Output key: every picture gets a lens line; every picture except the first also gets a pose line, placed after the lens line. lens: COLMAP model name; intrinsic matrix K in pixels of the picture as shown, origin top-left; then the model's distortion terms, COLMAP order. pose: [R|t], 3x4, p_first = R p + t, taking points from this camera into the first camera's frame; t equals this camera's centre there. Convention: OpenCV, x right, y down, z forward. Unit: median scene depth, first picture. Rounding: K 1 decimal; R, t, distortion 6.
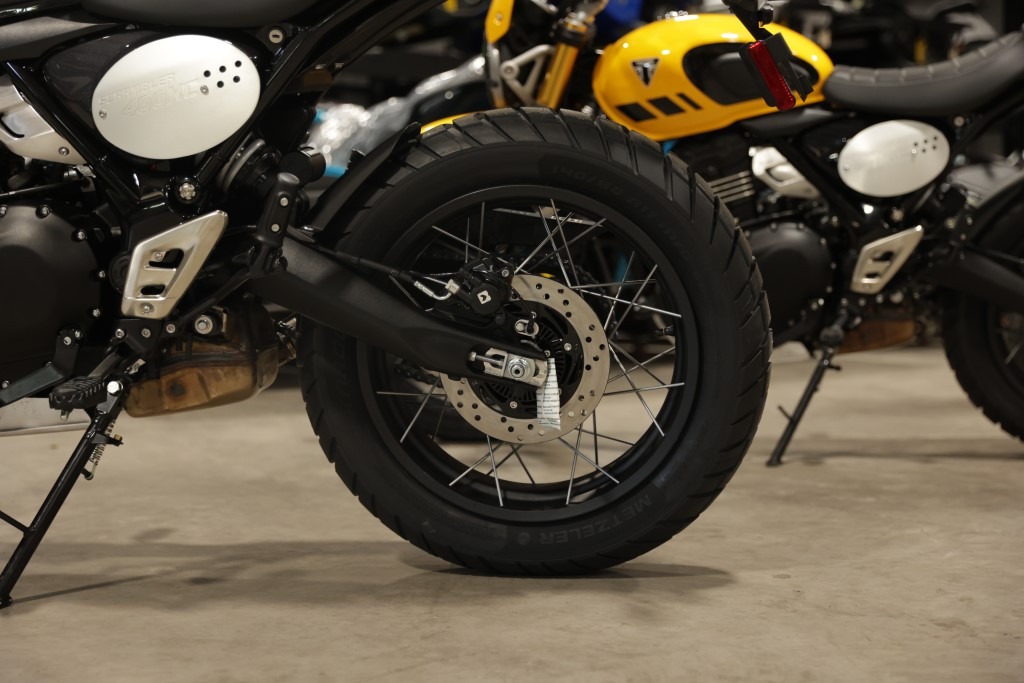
lens RADIAL K [[1466.7, 0, 509.4], [0, 1466.7, 338.6], [0, 0, 1]] dist [-0.009879, 0.000000]
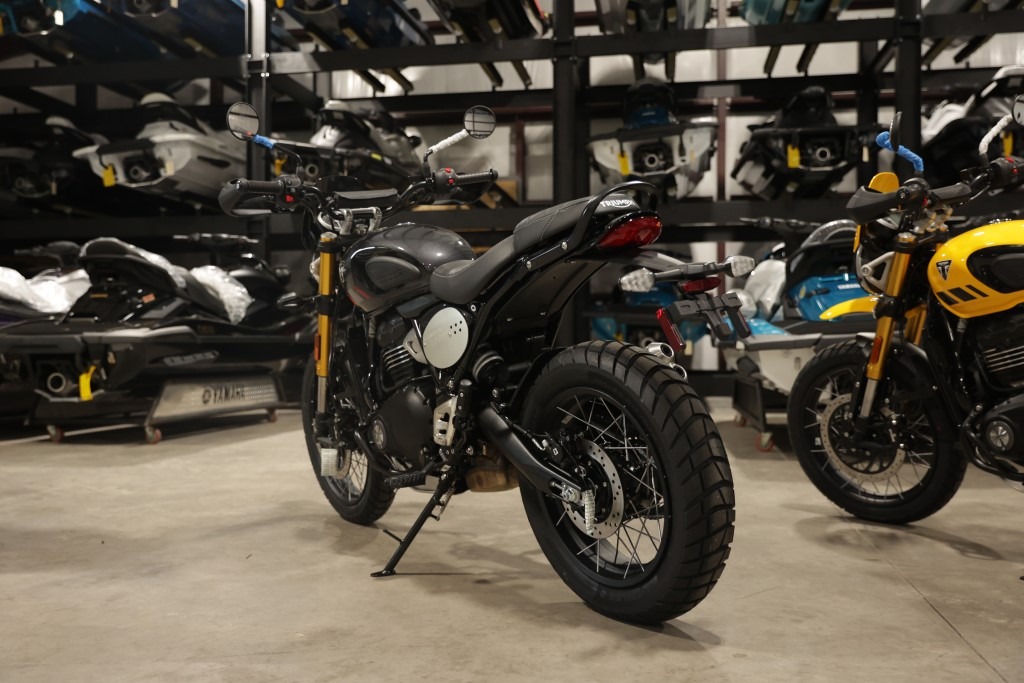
lens RADIAL K [[924.3, 0, 505.3], [0, 924.3, 343.4], [0, 0, 1]] dist [-0.006237, 0.007803]
pose [[0.677062, 0.009347, -0.735867, 0.737306], [-0.039748, 0.998924, -0.023883, -0.125411], [0.734852, 0.045420, 0.676705, 0.193610]]
